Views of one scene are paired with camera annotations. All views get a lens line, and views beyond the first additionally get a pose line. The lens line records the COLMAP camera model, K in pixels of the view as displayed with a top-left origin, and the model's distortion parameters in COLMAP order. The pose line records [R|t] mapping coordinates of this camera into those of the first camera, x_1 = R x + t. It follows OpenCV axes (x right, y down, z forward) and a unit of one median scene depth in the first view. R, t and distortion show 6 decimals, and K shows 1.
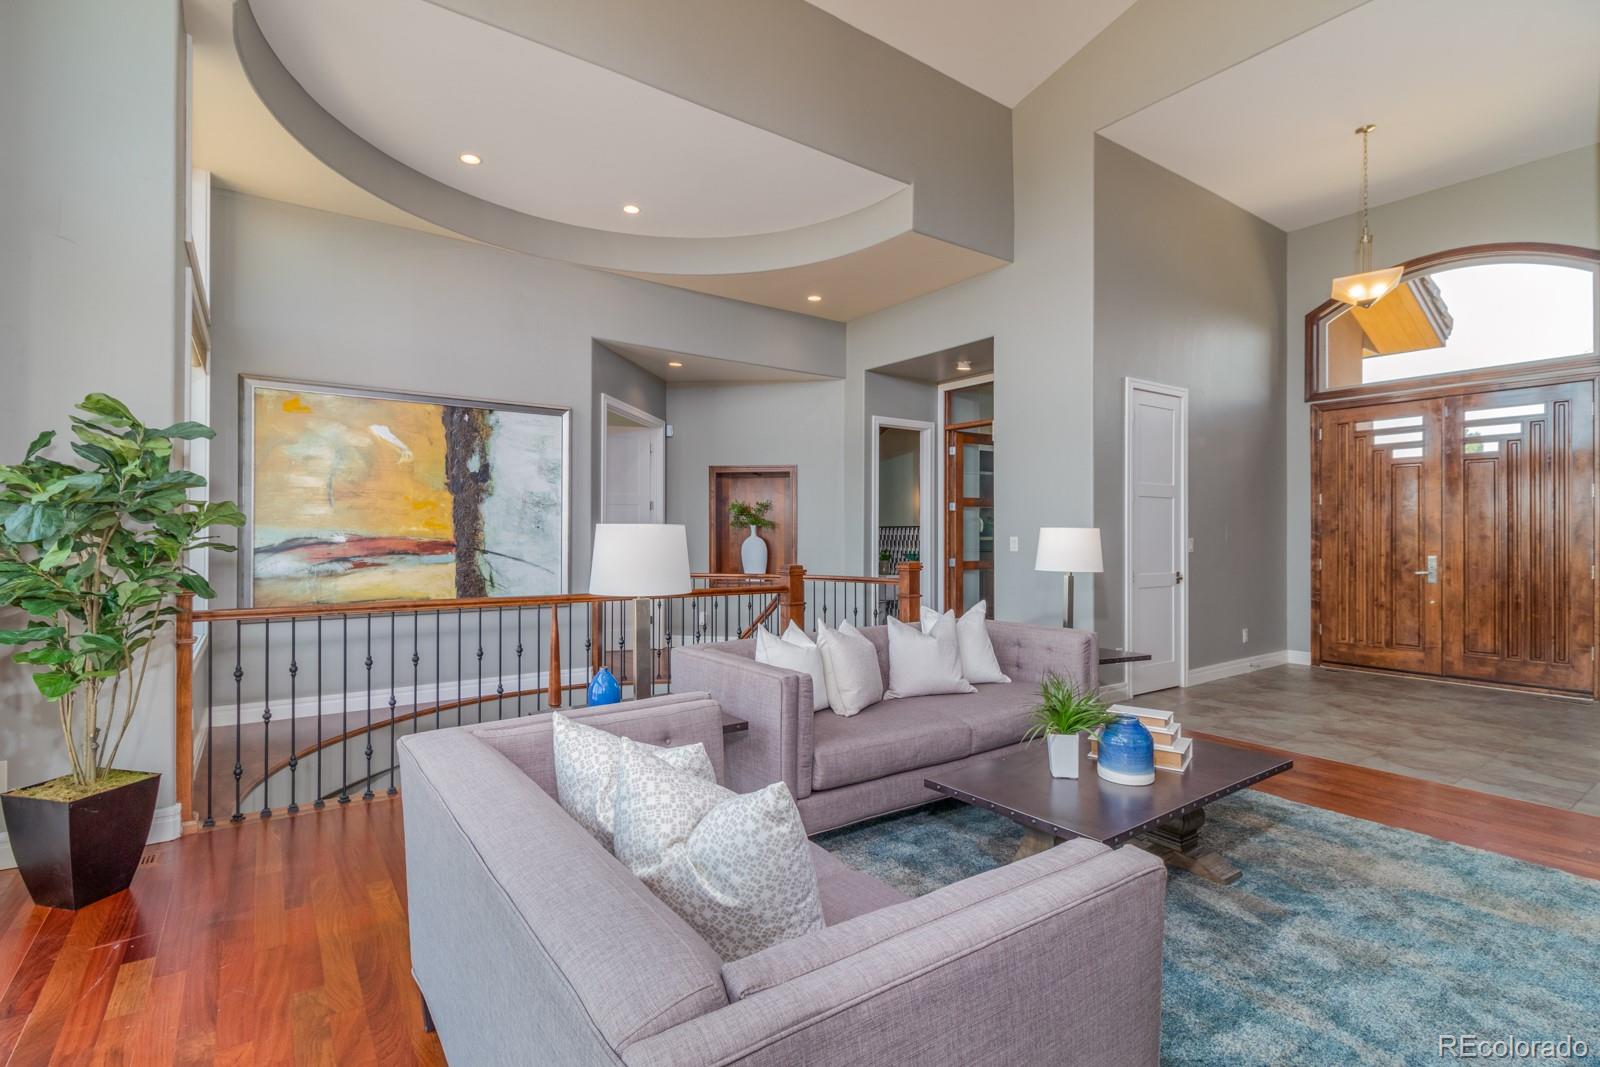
lens RADIAL K [[755.0, 0, 804.8], [0, 755.0, 530.8], [0, 0, 1]] dist [-0.000755, -0.000778]
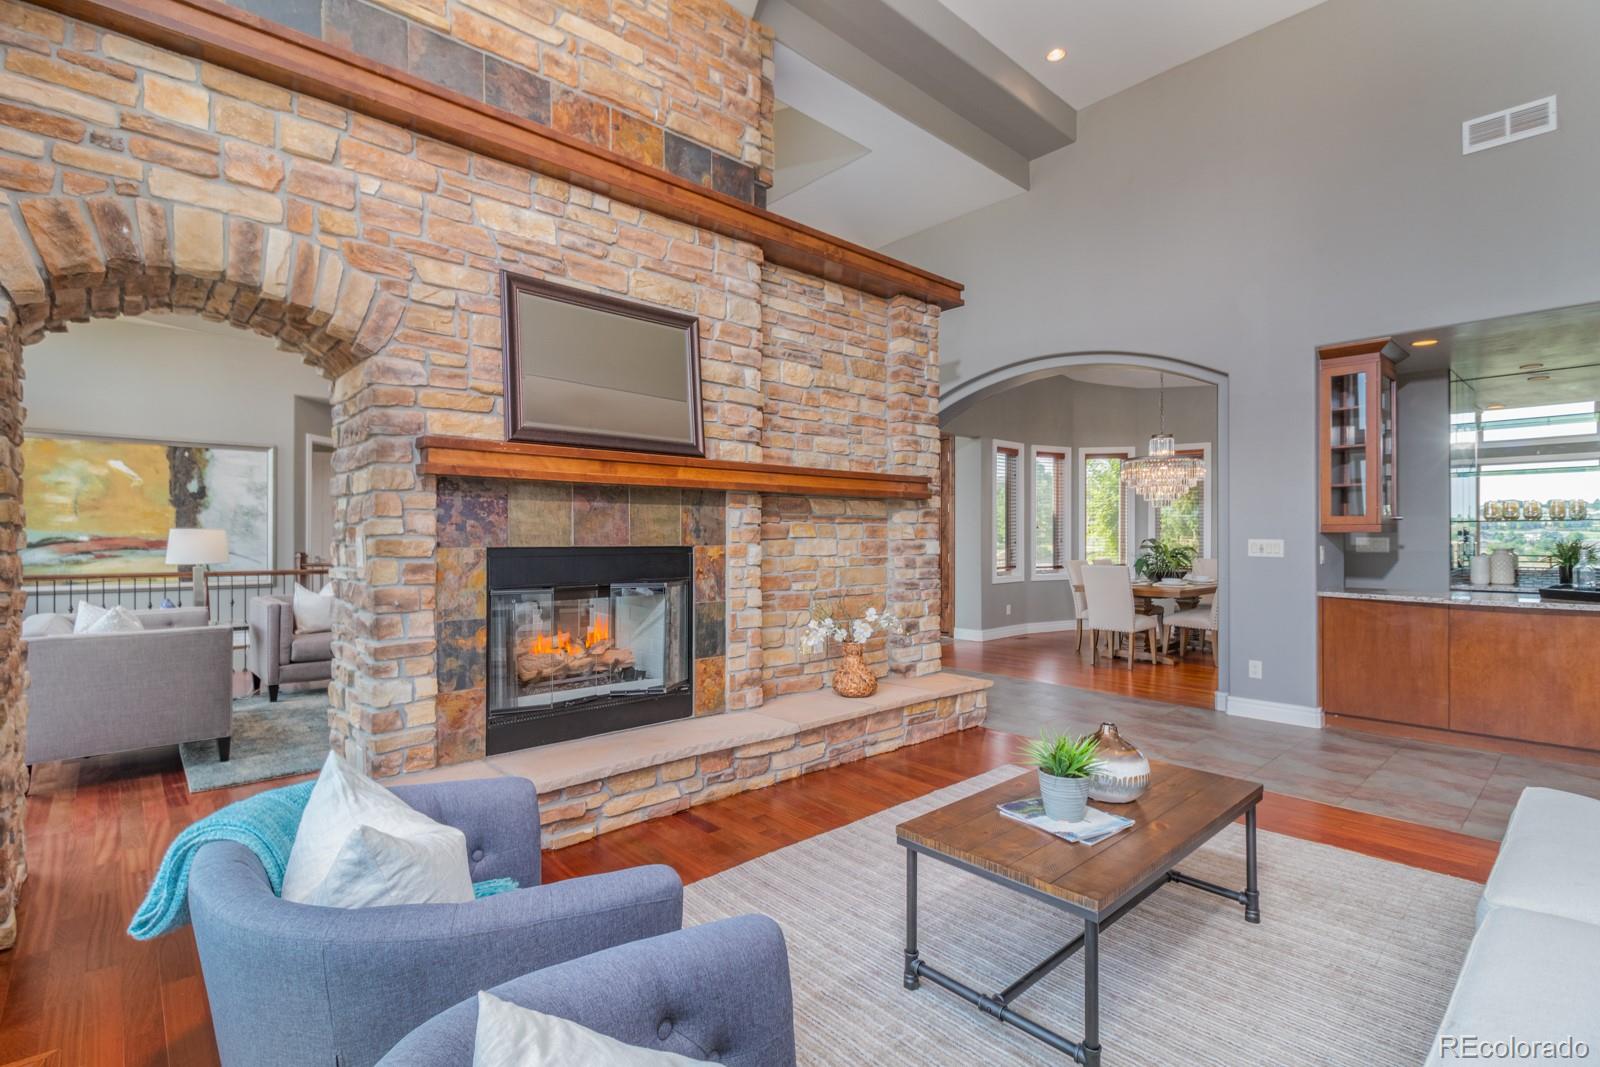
lens RADIAL K [[755.0, 0, 793.8], [0, 755.0, 528.3], [0, 0, 1]] dist [-0.000755, -0.000778]
pose [[0.993336, 0.001083, 0.115251, 0.558088], [-0.000672, 0.999993, -0.003603, -0.004380], [-0.115254, 0.003502, 0.993330, -0.584506]]
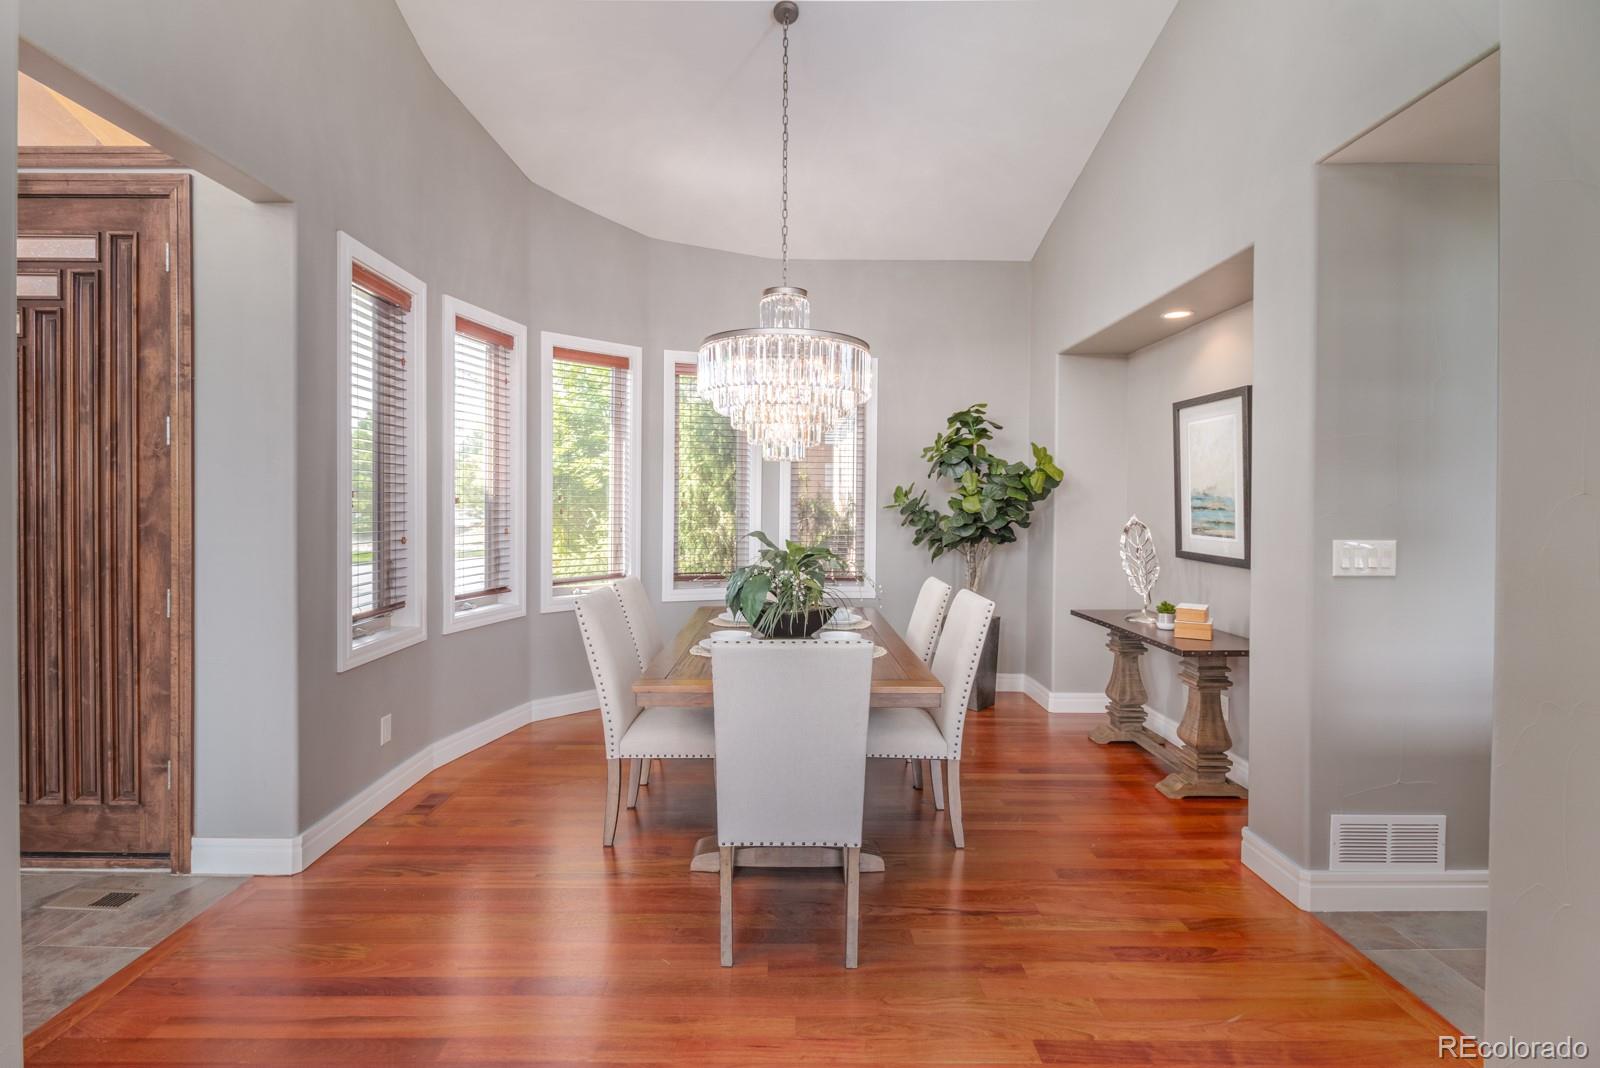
lens RADIAL K [[755.0, 0, 796.9], [0, 755.0, 526.7], [0, 0, 1]] dist [-0.000755, -0.000778]
pose [[0.578500, -0.008648, 0.815637, 0.928671], [-0.001131, 0.999934, 0.011404, 0.001034], [-0.815682, -0.007519, 0.578452, 0.421713]]
